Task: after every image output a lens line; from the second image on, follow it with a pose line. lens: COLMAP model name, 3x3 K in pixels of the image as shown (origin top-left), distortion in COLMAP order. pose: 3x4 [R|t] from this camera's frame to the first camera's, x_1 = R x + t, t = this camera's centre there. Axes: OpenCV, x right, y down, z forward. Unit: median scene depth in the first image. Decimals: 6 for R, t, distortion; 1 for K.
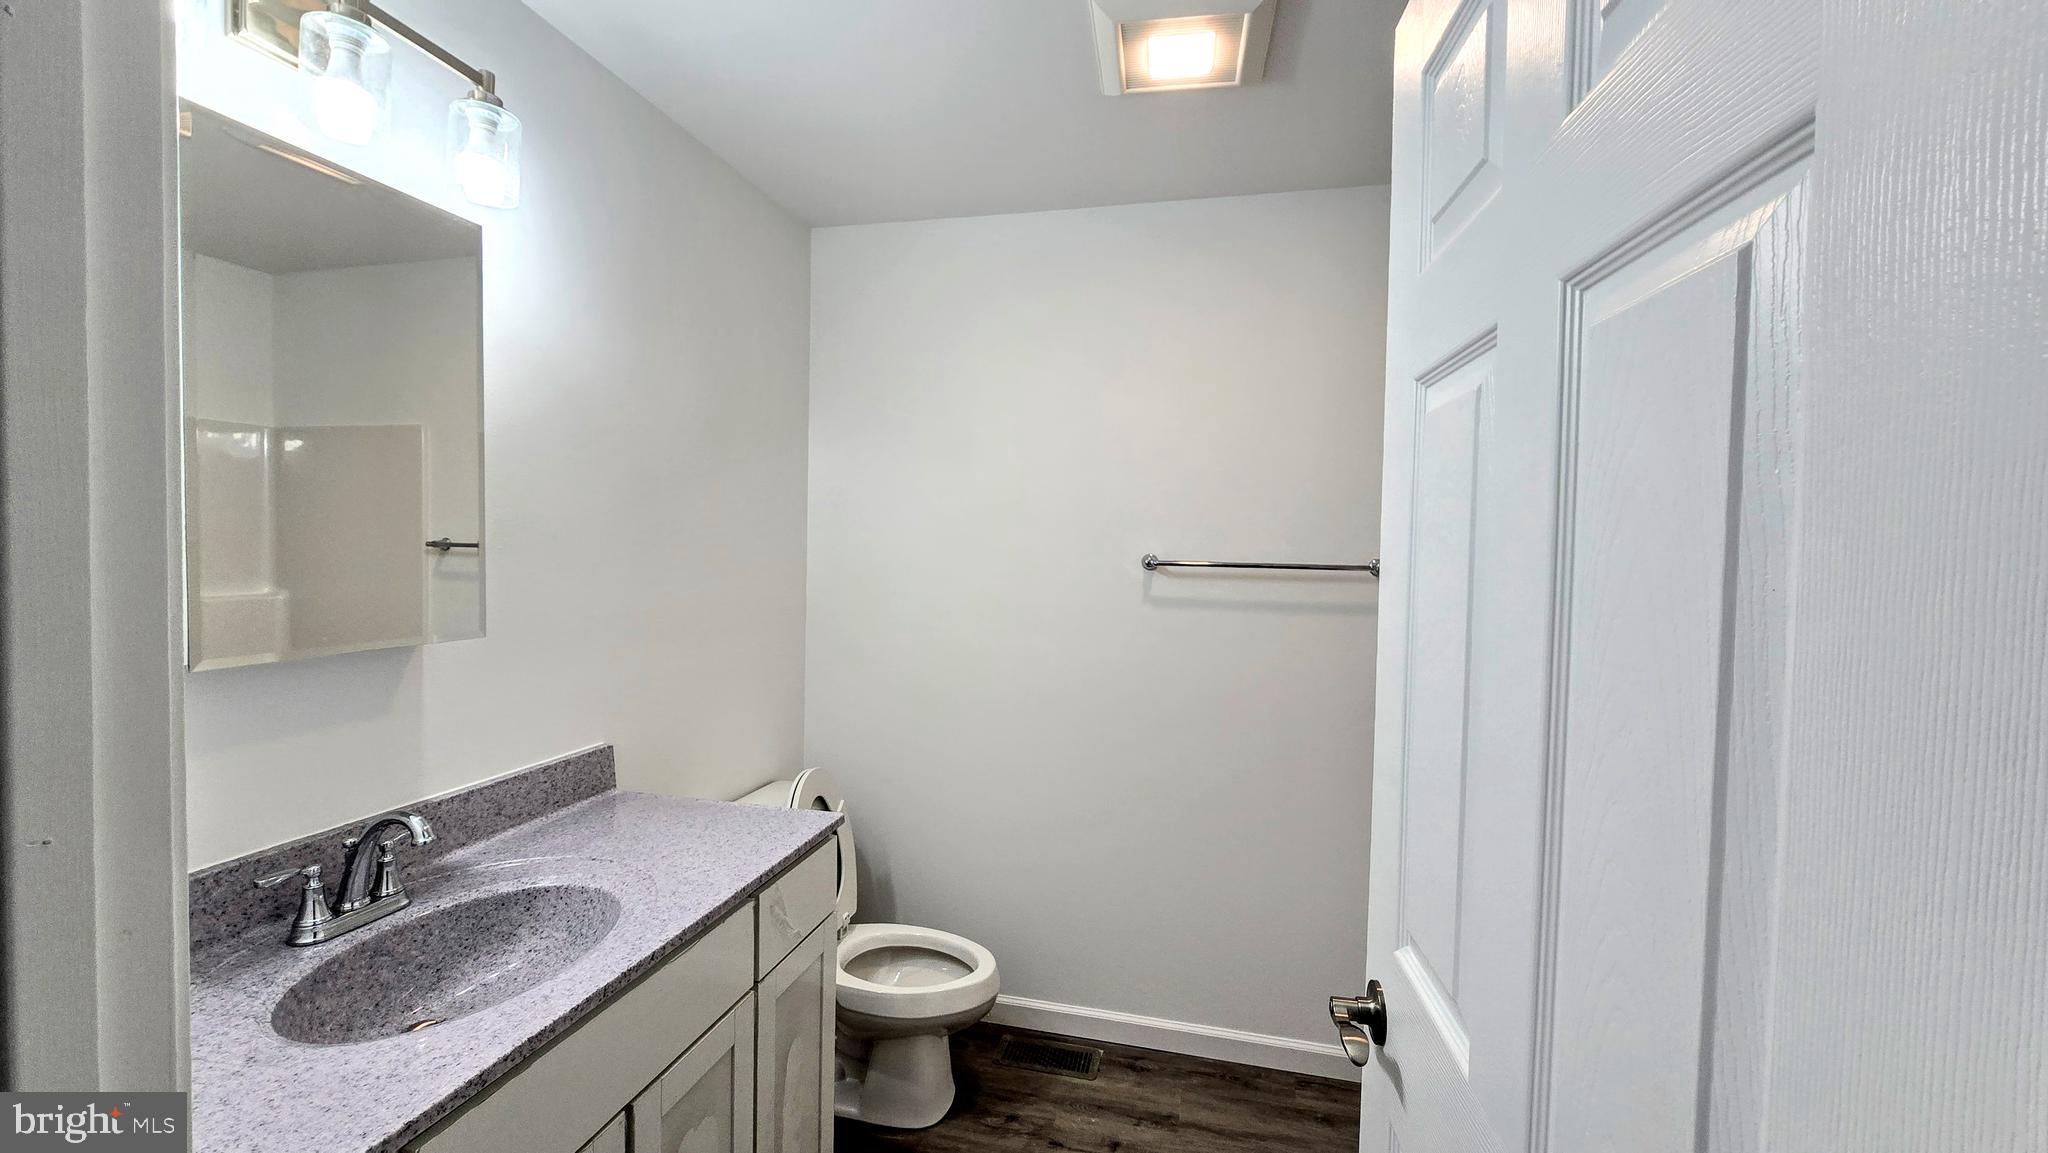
lens RADIAL K [[839.3, 0, 1021.4], [0, 839.3, 576.0], [0, 0, 1]] dist [-0.003863, -0.000064]
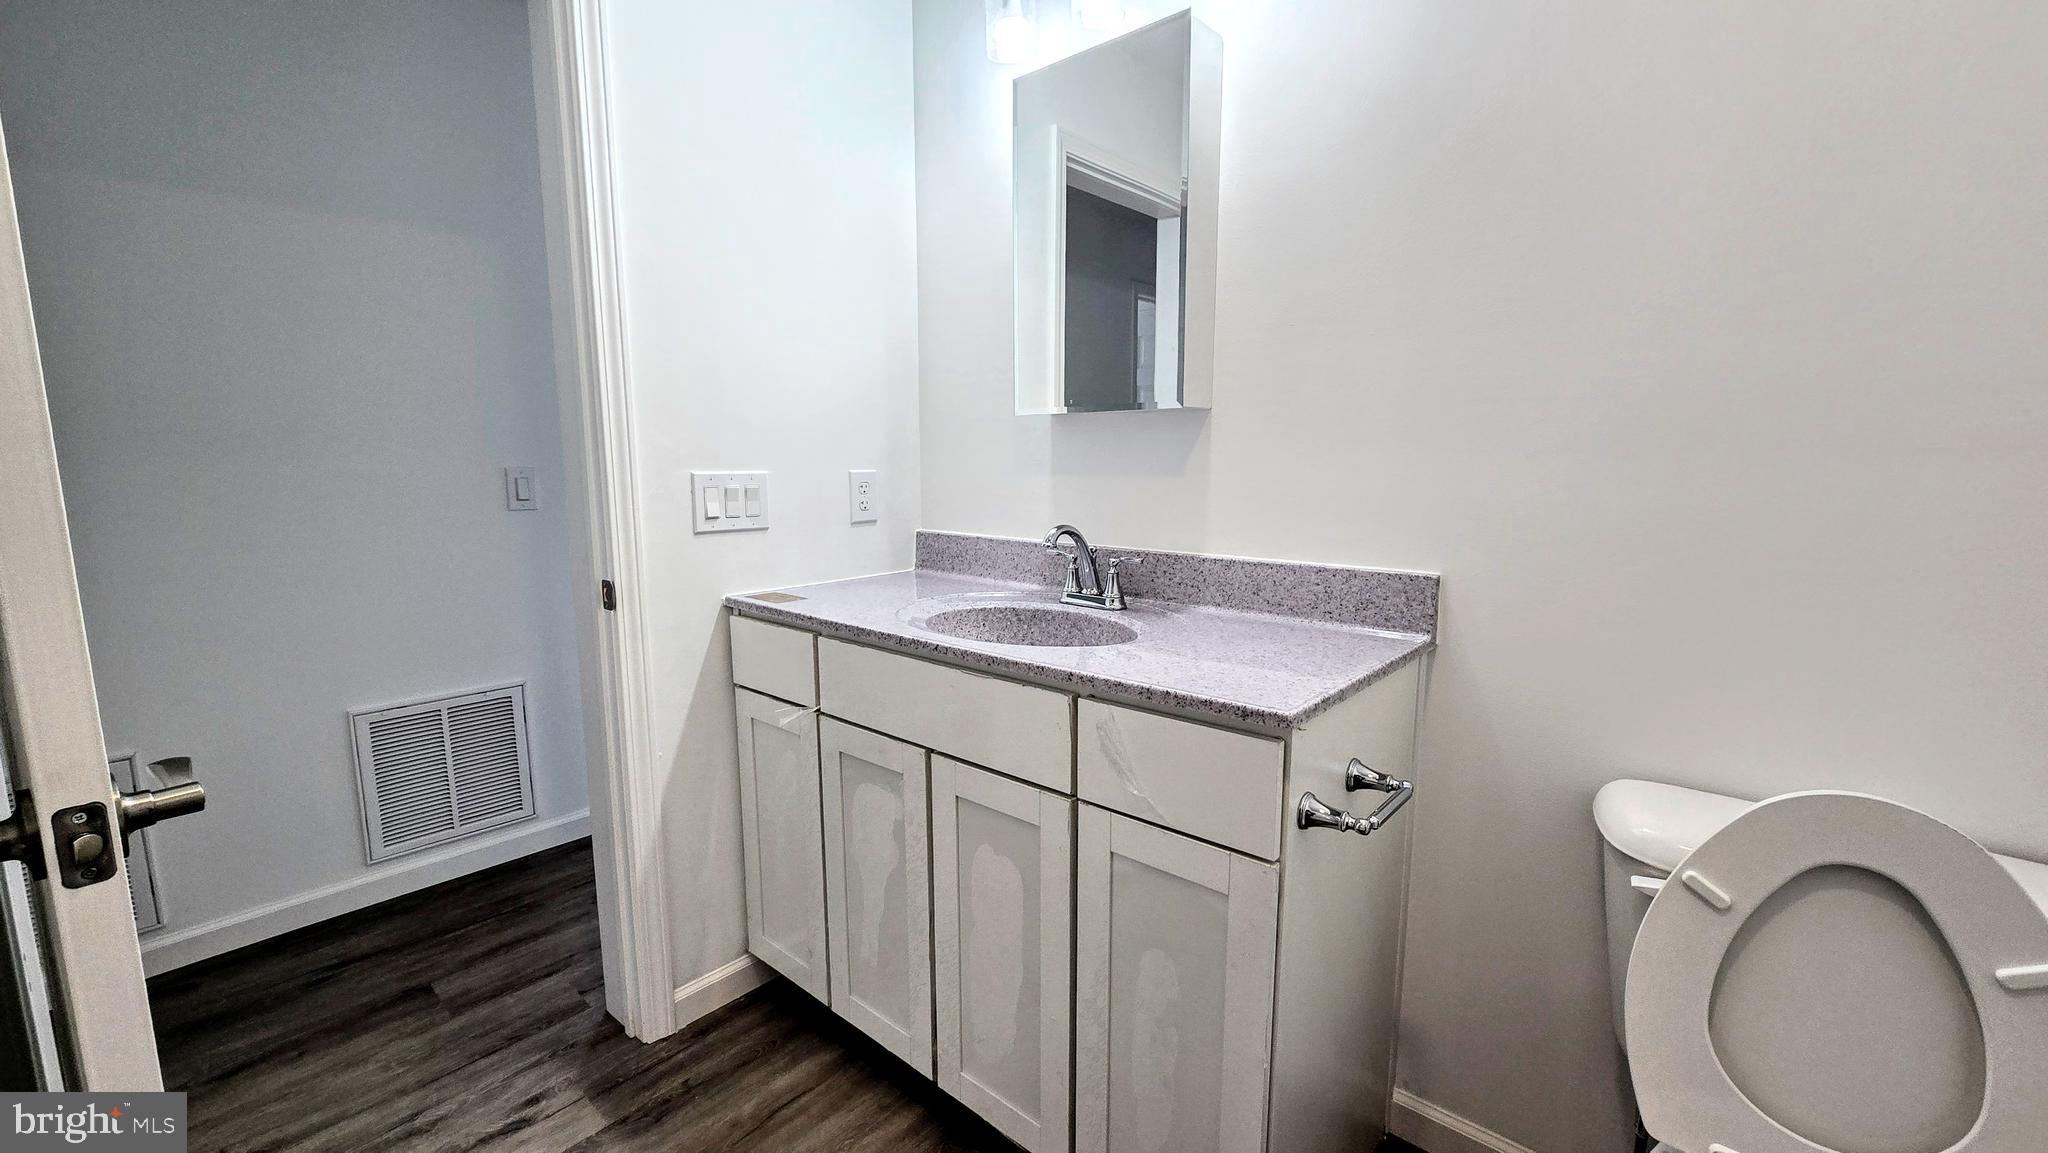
lens RADIAL K [[839.3, 0, 1023.0], [0, 839.3, 579.7], [0, 0, 1]] dist [-0.003863, -0.000064]
pose [[-0.481329, 0.110734, -0.869517, 0.397886], [-0.030777, 0.989241, 0.143018, 0.125576], [0.875999, 0.095600, -0.472743, 1.202879]]
